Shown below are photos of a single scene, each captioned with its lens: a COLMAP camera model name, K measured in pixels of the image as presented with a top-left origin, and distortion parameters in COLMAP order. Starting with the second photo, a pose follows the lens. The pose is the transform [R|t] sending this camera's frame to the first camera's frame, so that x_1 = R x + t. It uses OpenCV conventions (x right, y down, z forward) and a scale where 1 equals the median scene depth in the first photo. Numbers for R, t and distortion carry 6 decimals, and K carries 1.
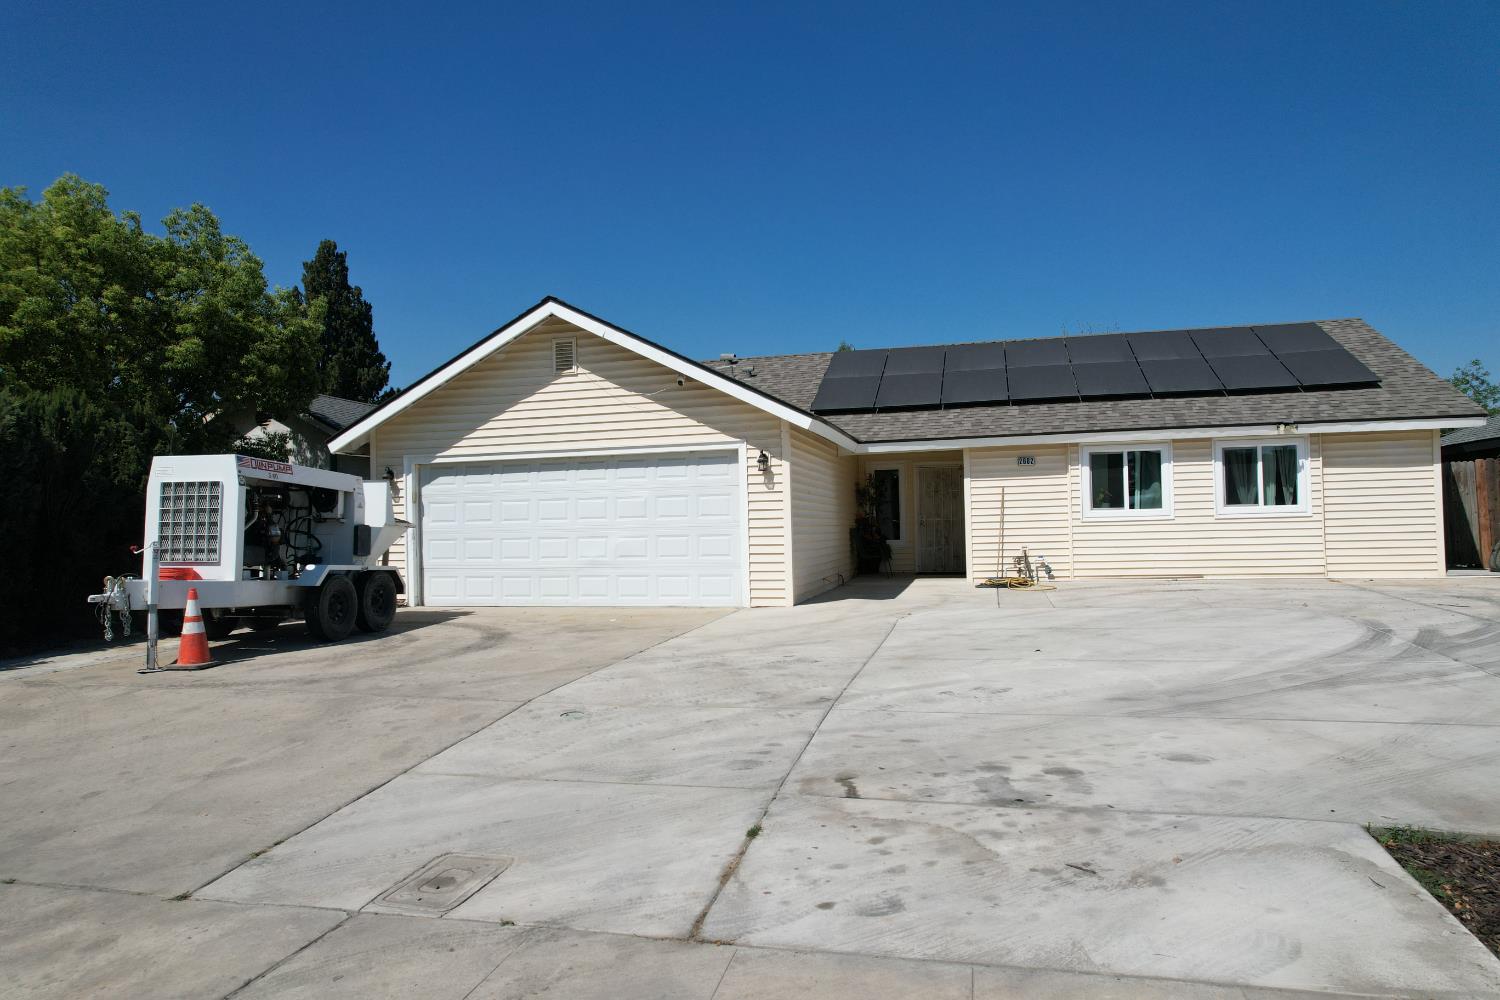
lens RADIAL K [[953.1, 0, 750.0], [0, 953.1, 500.0], [0, 0, 1]] dist [-0.096272, 0.090359]
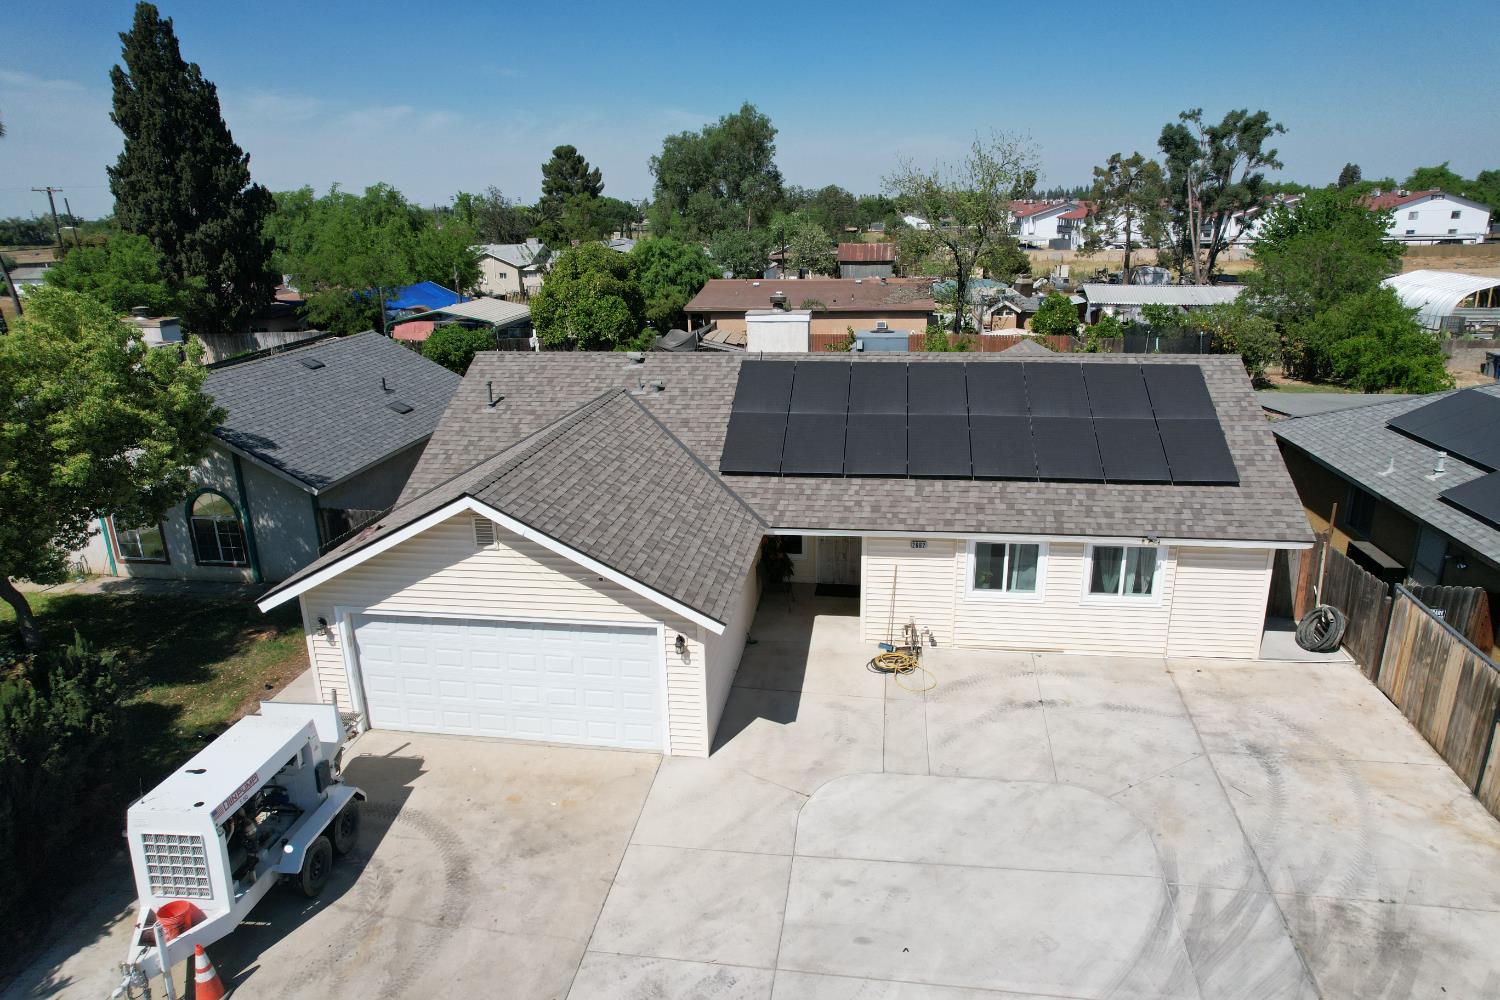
lens RADIAL K [[952.2, 0, 750.0], [0, 952.2, 500.0], [0, 0, 1]] dist [-0.075335, 0.065726]
pose [[0.994653, -0.027087, 0.099654, -0.008544], [-0.006267, 0.947378, 0.320056, -0.450369], [-0.103079, -0.318970, 0.942143, 0.007320]]
